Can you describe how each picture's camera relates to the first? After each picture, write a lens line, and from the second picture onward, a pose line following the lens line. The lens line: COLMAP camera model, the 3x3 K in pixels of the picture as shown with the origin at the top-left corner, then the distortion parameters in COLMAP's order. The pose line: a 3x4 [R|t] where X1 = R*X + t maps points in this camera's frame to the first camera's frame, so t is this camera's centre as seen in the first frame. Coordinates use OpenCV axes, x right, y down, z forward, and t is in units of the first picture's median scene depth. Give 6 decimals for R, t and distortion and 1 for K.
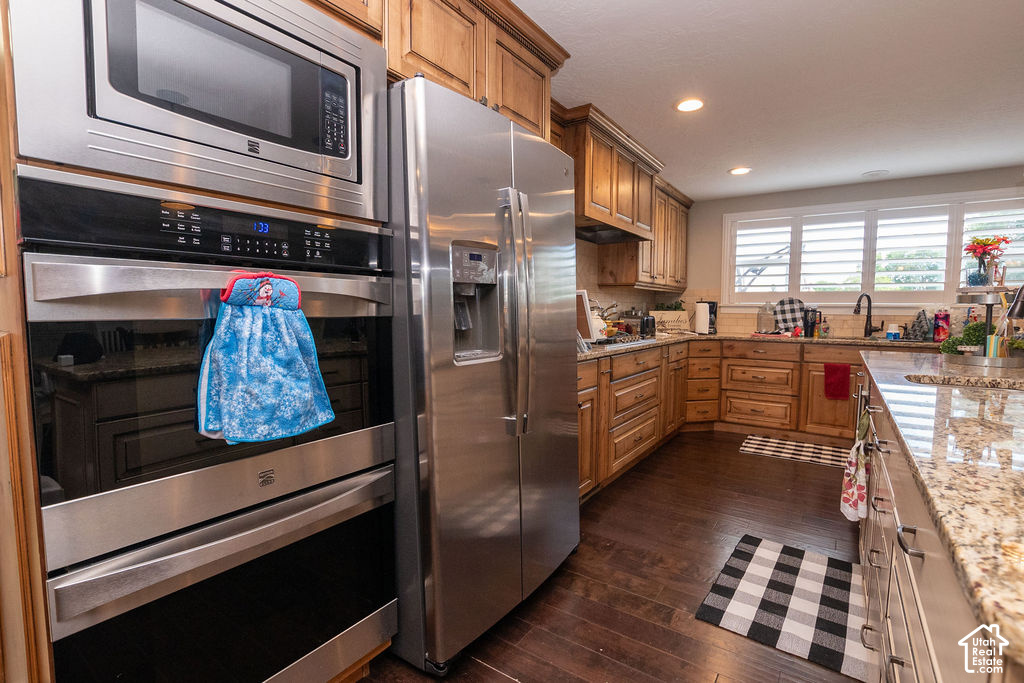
lens RADIAL K [[463.0, 0, 509.8], [0, 463.0, 343.8], [0, 0, 1]] dist [-0.034458, 0.003867]
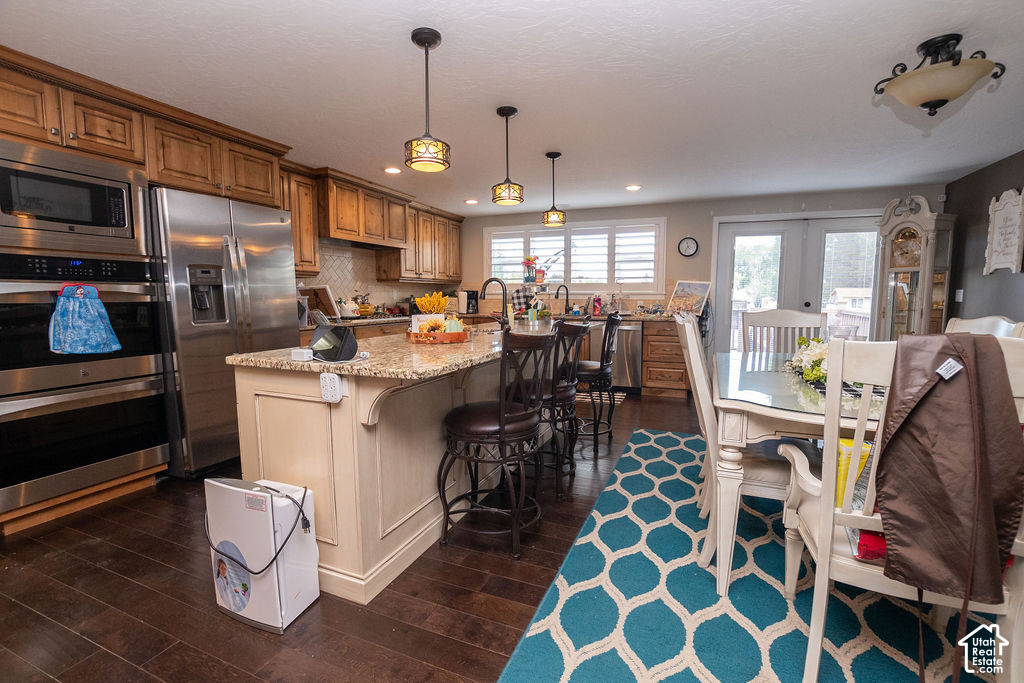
lens RADIAL K [[463.0, 0, 529.7], [0, 463.0, 343.0], [0, 0, 1]] dist [-0.034458, 0.003867]
pose [[0.970739, -0.027273, 0.238584, 0.308249], [0.021104, 0.999375, 0.028374, 0.036079], [-0.239209, -0.022509, 0.970707, -0.480884]]
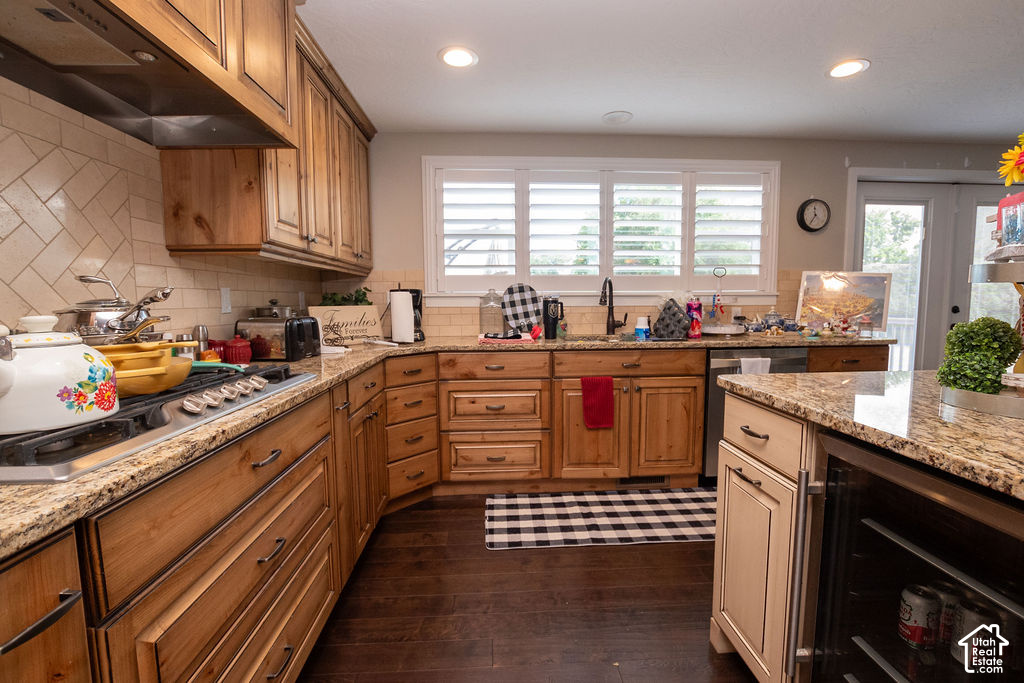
lens RADIAL K [[463.0, 0, 525.0], [0, 463.0, 338.9], [0, 0, 1]] dist [-0.034458, 0.003867]
pose [[0.769415, -0.062640, 0.635670, 0.177678], [0.060033, 0.997866, 0.025668, -0.037243], [-0.635922, 0.018412, 0.771534, 0.492567]]
